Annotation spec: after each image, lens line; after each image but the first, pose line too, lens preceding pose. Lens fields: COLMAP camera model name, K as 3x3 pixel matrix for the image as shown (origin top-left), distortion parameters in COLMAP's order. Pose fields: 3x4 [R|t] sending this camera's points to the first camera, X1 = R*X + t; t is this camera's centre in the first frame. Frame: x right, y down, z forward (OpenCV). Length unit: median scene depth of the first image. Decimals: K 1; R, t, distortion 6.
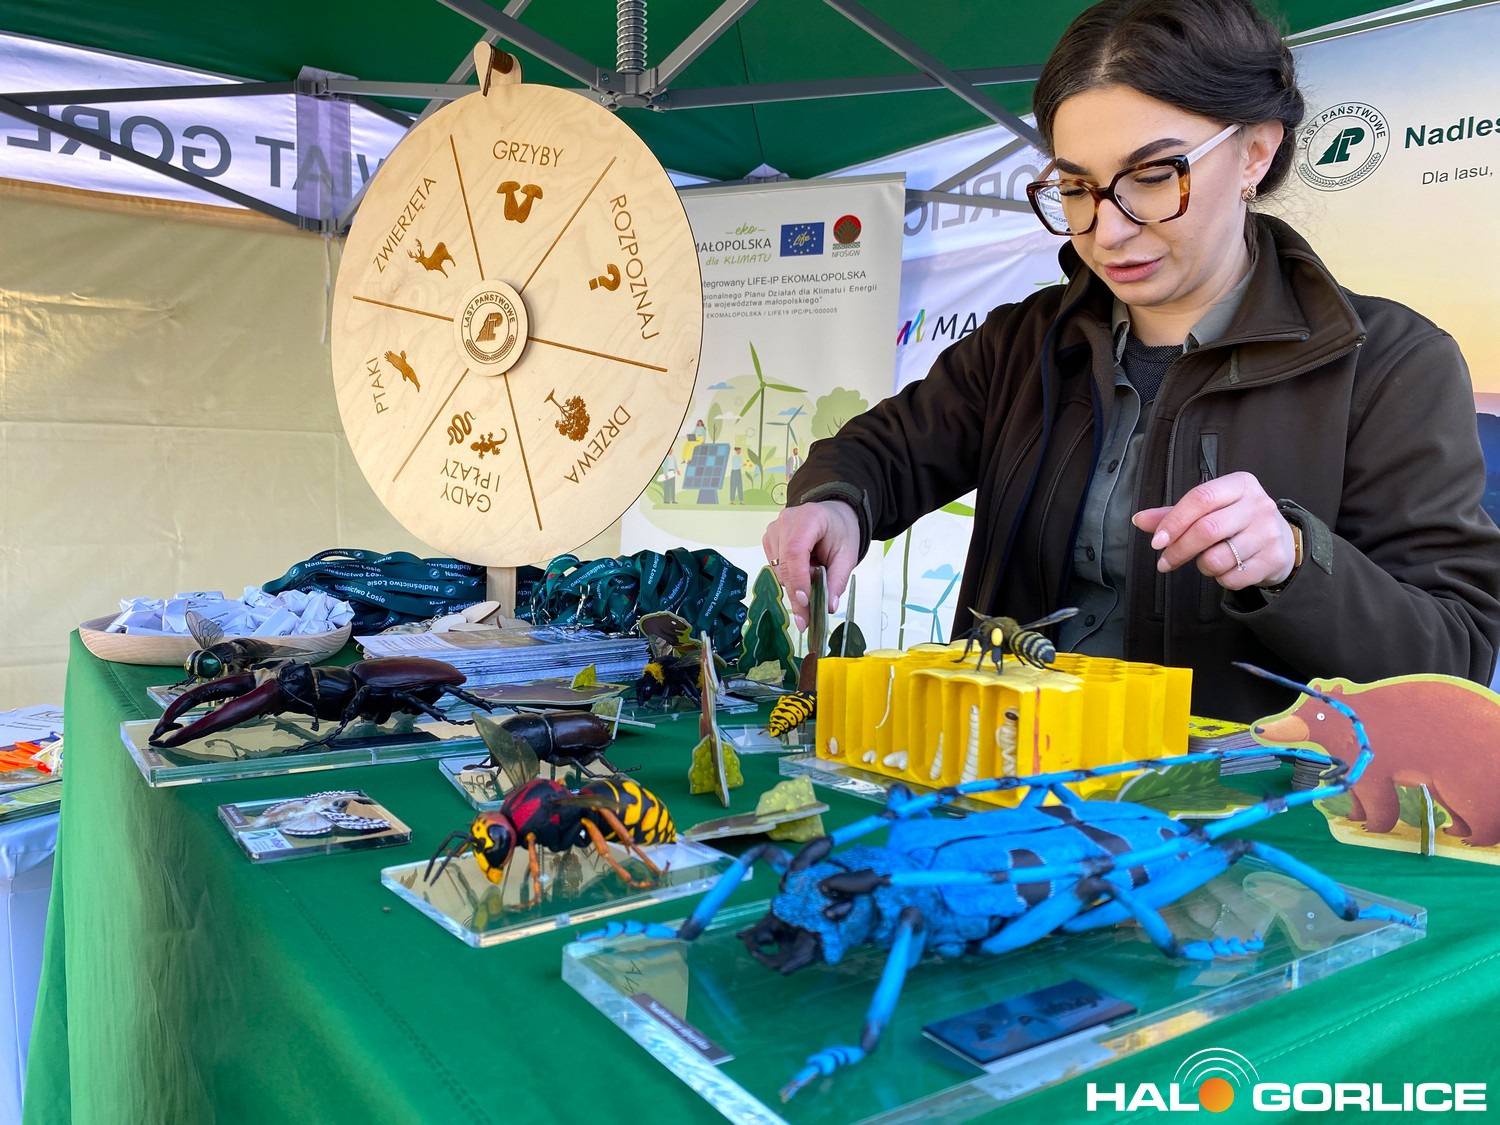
lens RADIAL K [[1141.8, 0, 761.3], [0, 1141.8, 557.3], [0, 0, 1]] dist [0.058328, -0.109682]
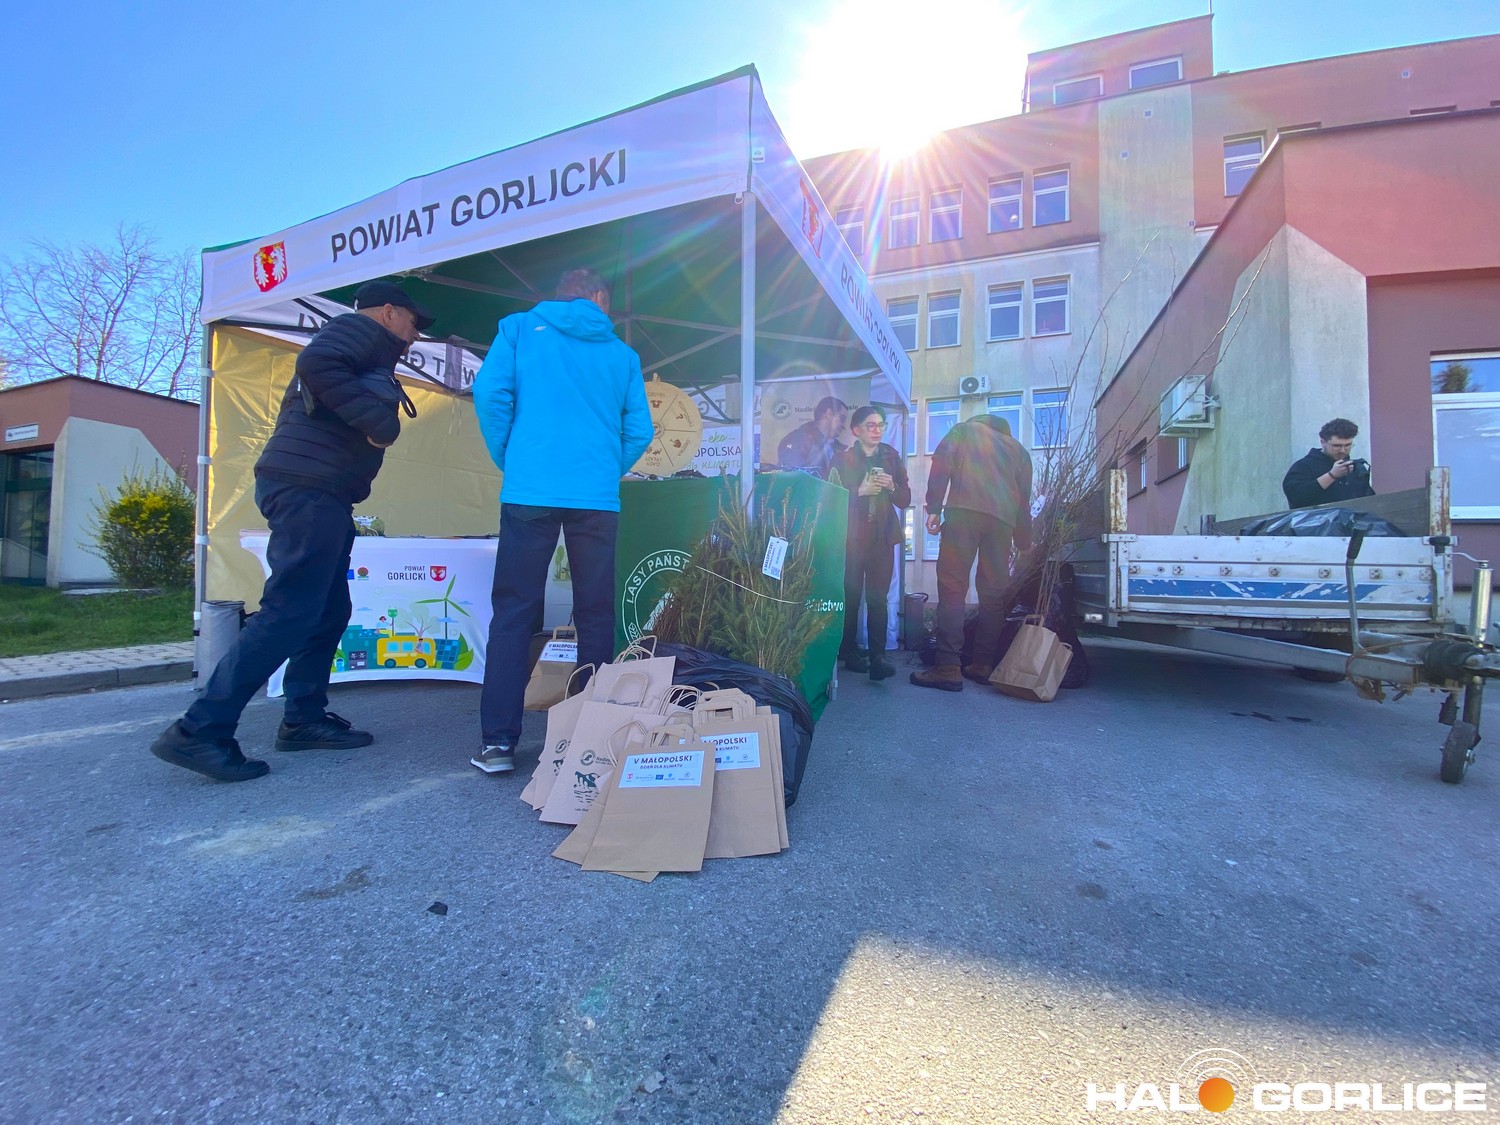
lens RADIAL K [[610.3, 0, 755.0], [0, 610.3, 555.6], [0, 0, 1]] dist [0.017269, -0.019900]
pose [[0.881802, -0.000901, 0.471619, -1.069835], [0.028962, 0.998214, -0.052244, 0.489715], [-0.470729, 0.059728, 0.880254, -1.463611]]
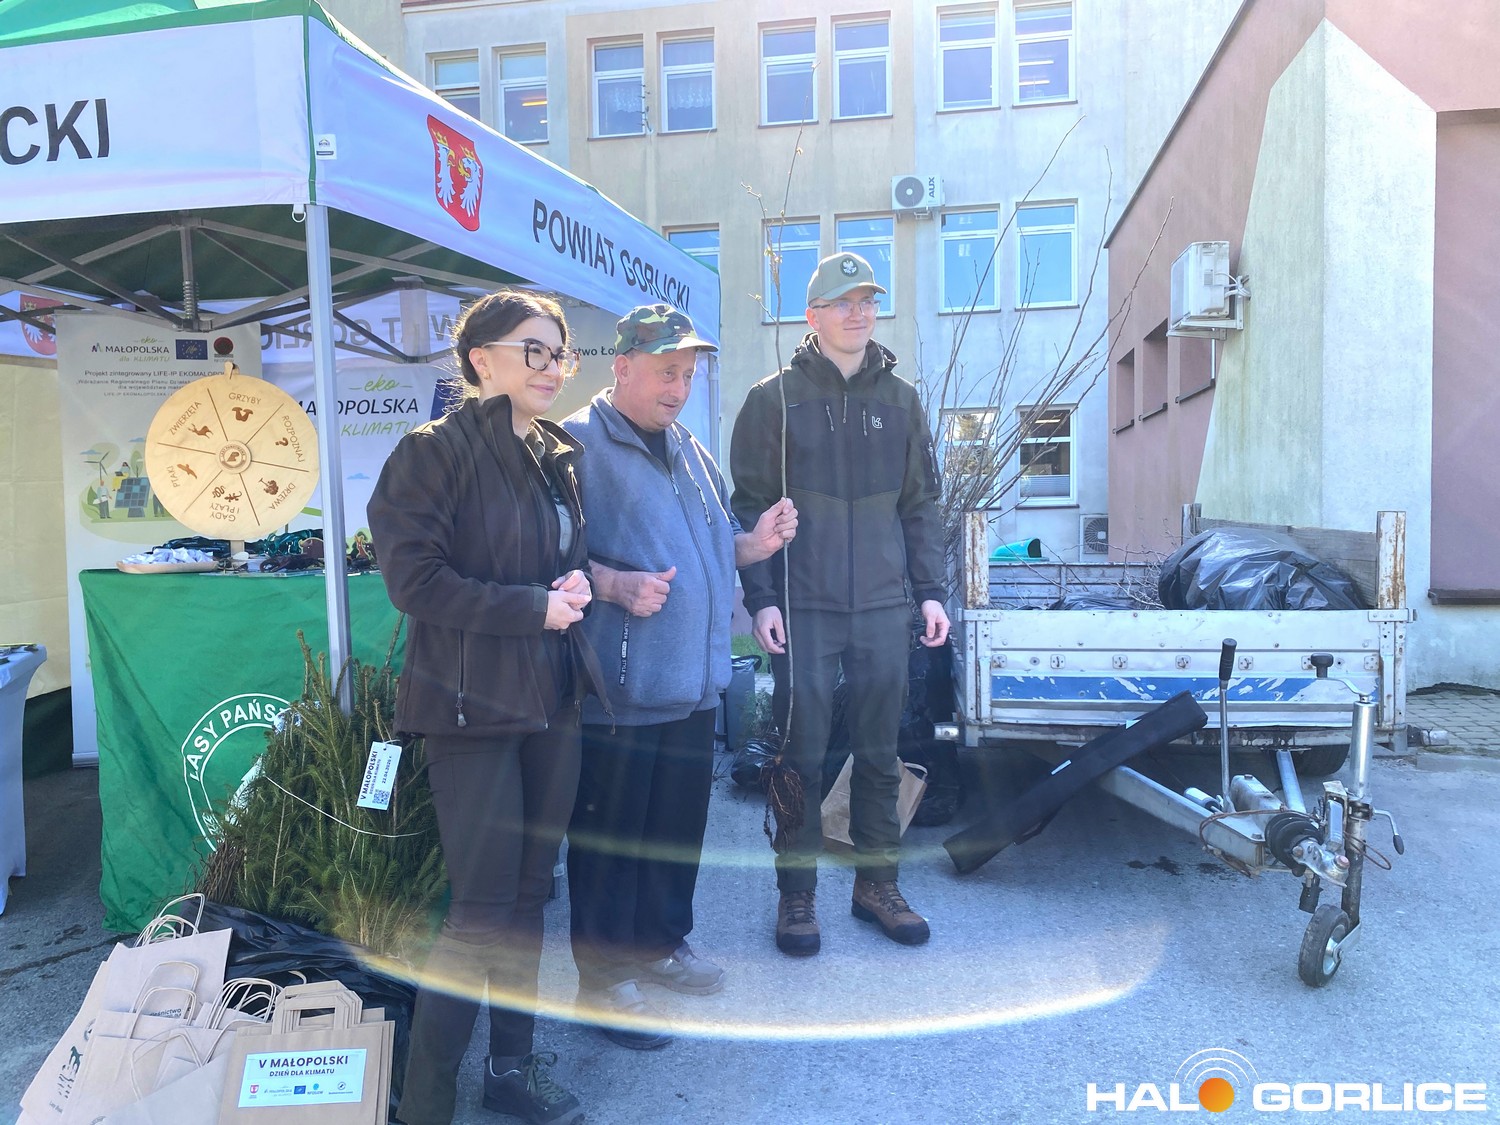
lens RADIAL K [[1152.1, 0, 759.9], [0, 1152.1, 564.2], [0, 0, 1]] dist [0.059340, -0.059949]
pose [[0.784598, -0.073510, 0.615631, -0.991063], [0.068583, 0.997143, 0.031659, 0.066077], [-0.616200, 0.017382, 0.787398, -2.067708]]
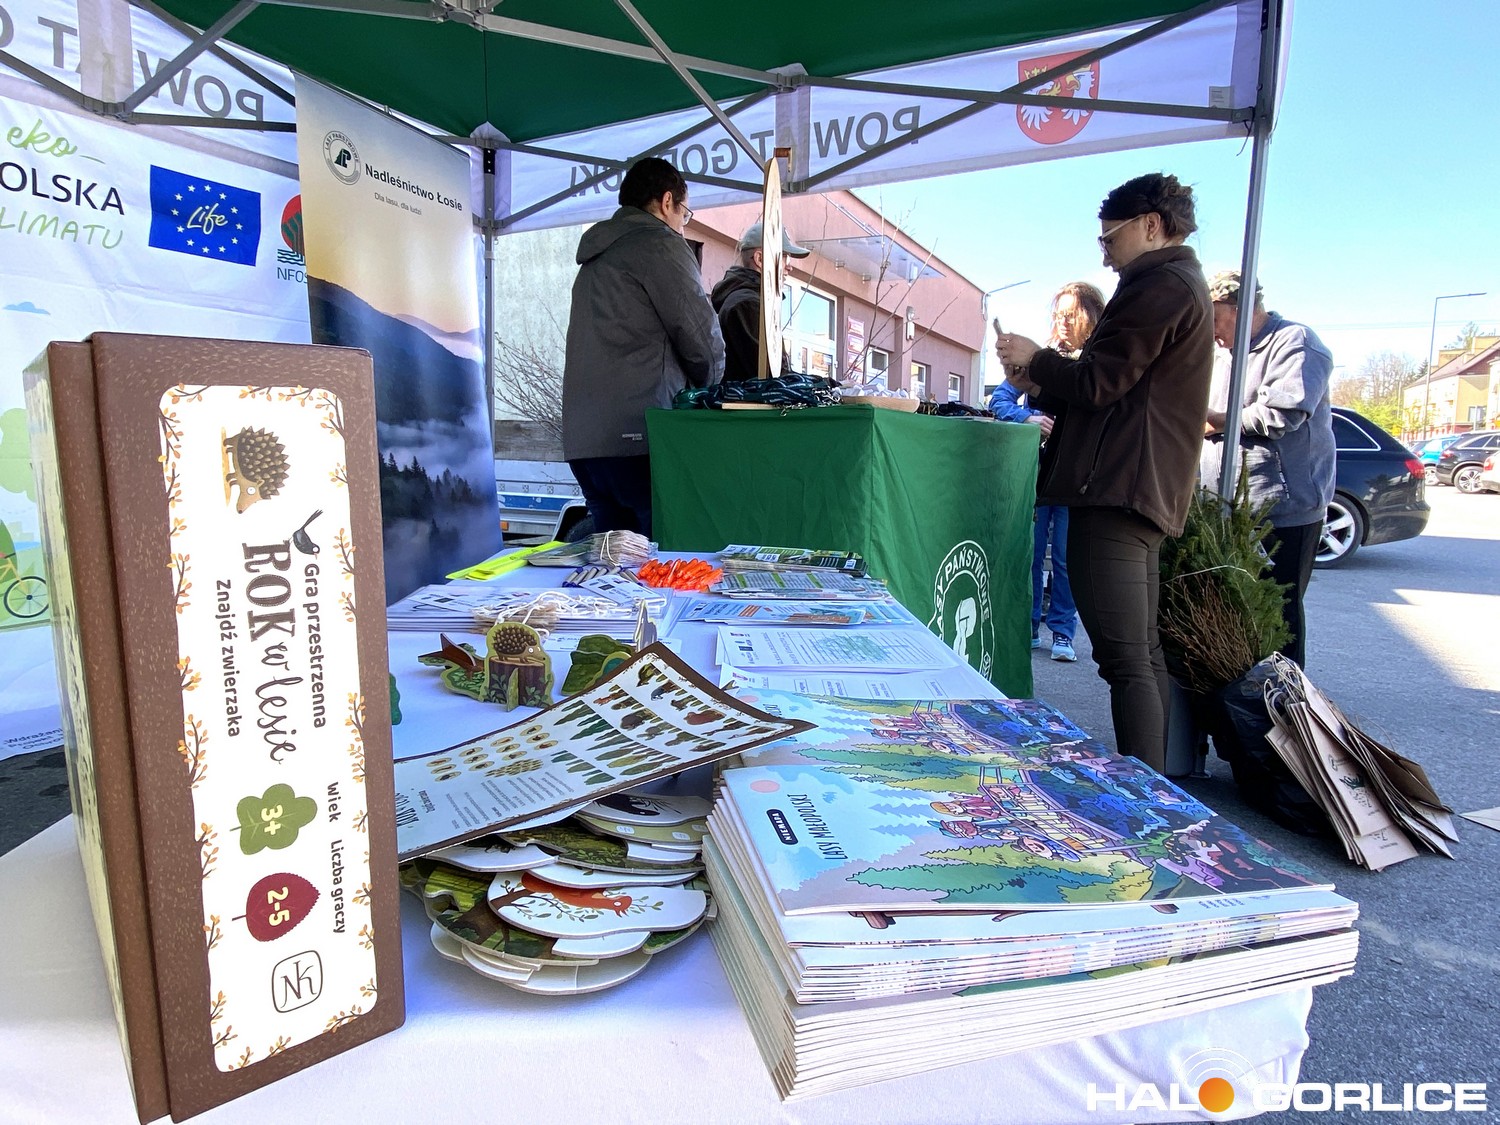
lens RADIAL K [[844.1, 0, 773.3], [0, 844.1, 560.5], [0, 0, 1]] dist [0.000045, -0.000367]
pose [[-0.385709, -0.156477, 0.909254, -1.807111], [0.030233, 0.982840, 0.181965, 0.055616], [-0.922125, 0.097675, -0.374360, 1.662255]]
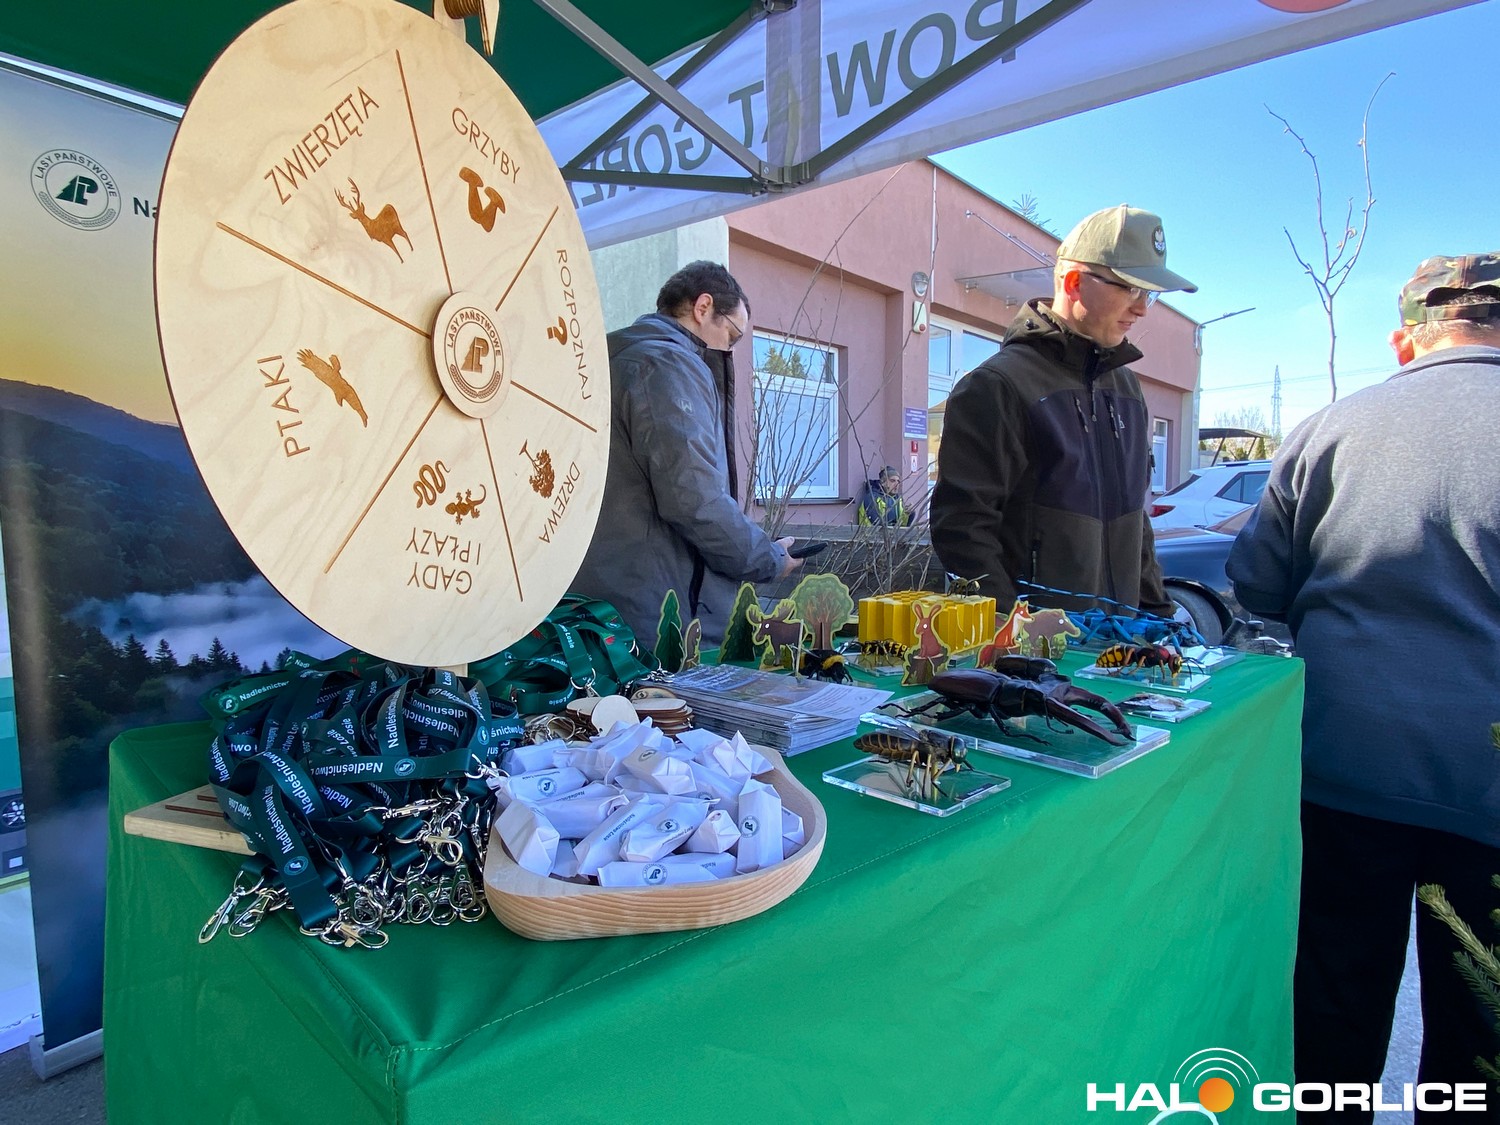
lens RADIAL K [[844.1, 0, 773.3], [0, 844.1, 560.5], [0, 0, 1]] dist [0.000045, -0.000367]
pose [[-0.170920, -0.113780, 0.978693, -0.818338], [0.050828, 0.990969, 0.124084, -0.119326], [-0.983973, 0.070953, -0.163594, 0.876179]]
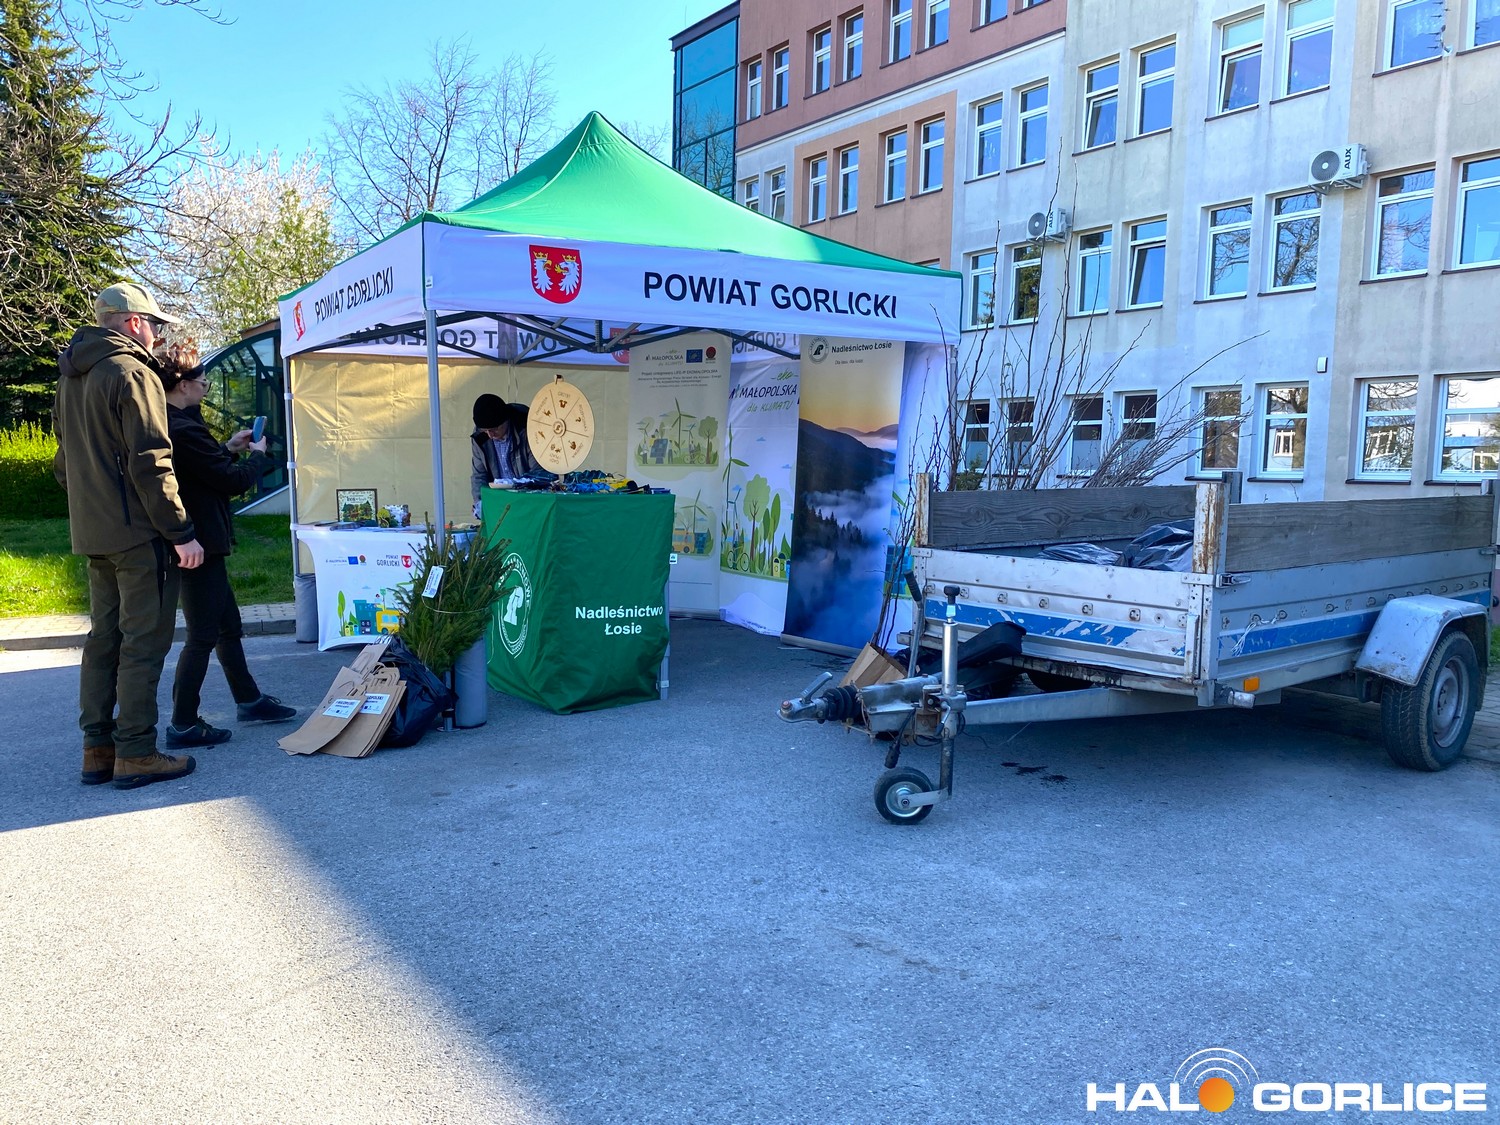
lens RADIAL K [[1152.1, 0, 759.9], [0, 1152.1, 564.2], [0, 0, 1]] dist [0.059340, -0.059949]
pose [[0.994247, -0.003750, -0.107043, 1.196237], [0.007458, 0.999385, 0.034261, 0.238531], [0.106848, -0.034862, 0.993664, -4.010048]]
